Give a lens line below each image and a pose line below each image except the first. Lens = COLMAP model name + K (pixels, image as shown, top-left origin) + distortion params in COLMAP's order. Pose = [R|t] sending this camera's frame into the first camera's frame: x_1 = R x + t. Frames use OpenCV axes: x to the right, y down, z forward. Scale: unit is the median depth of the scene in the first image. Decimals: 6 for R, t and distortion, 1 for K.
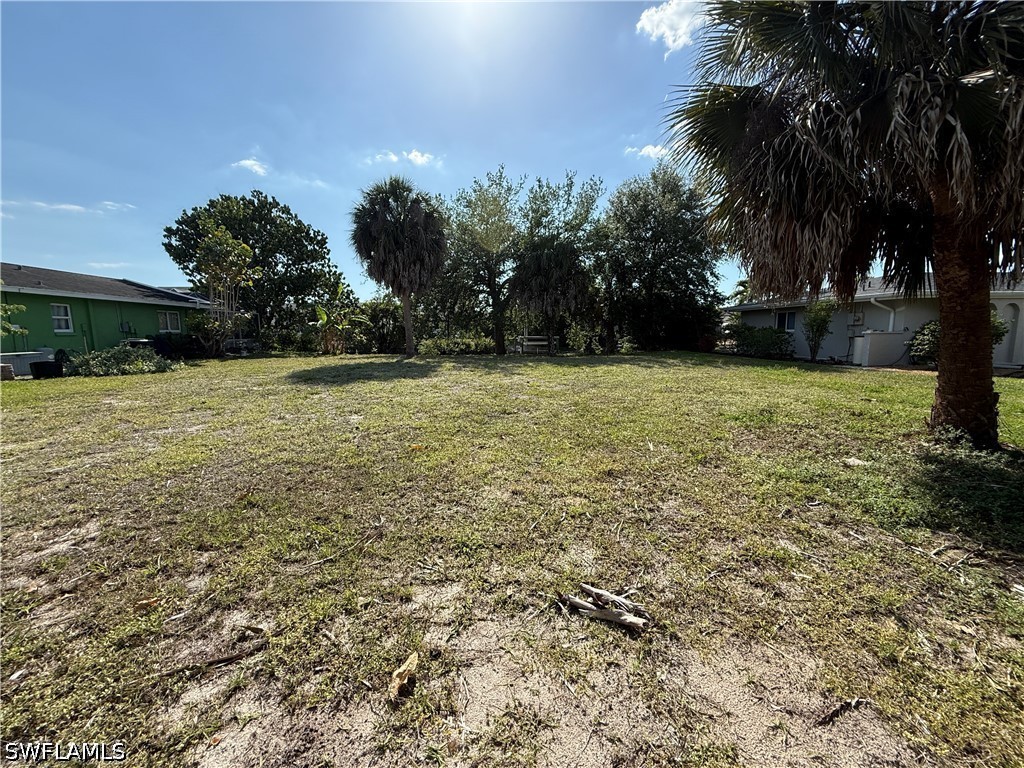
lens RADIAL K [[412.1, 0, 512.0], [0, 412.1, 384.0], [0, 0, 1]] dist [-0.000413, -0.000107]
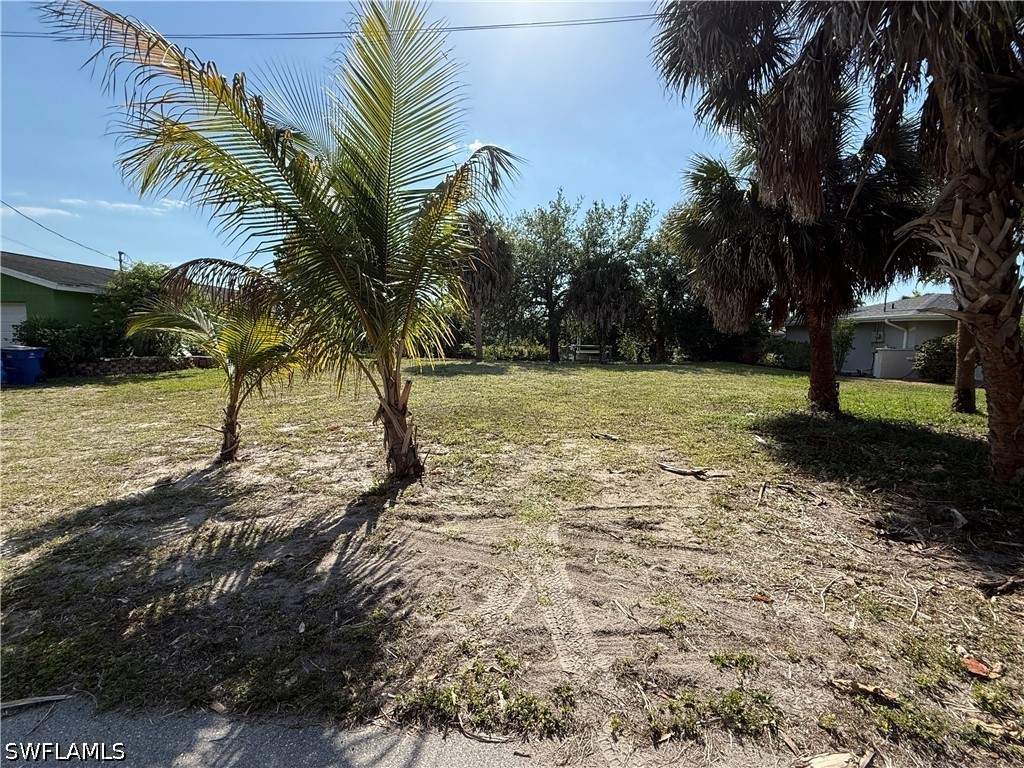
lens RADIAL K [[490.8, 0, 512.0], [0, 490.8, 384.0], [0, 0, 1]] dist [0.014568, 0.000107]
pose [[0.994927, 0.031126, -0.095662, -0.015496], [-0.034200, 0.998944, -0.030666, 0.032166], [0.094606, 0.033782, 0.994941, -0.300070]]
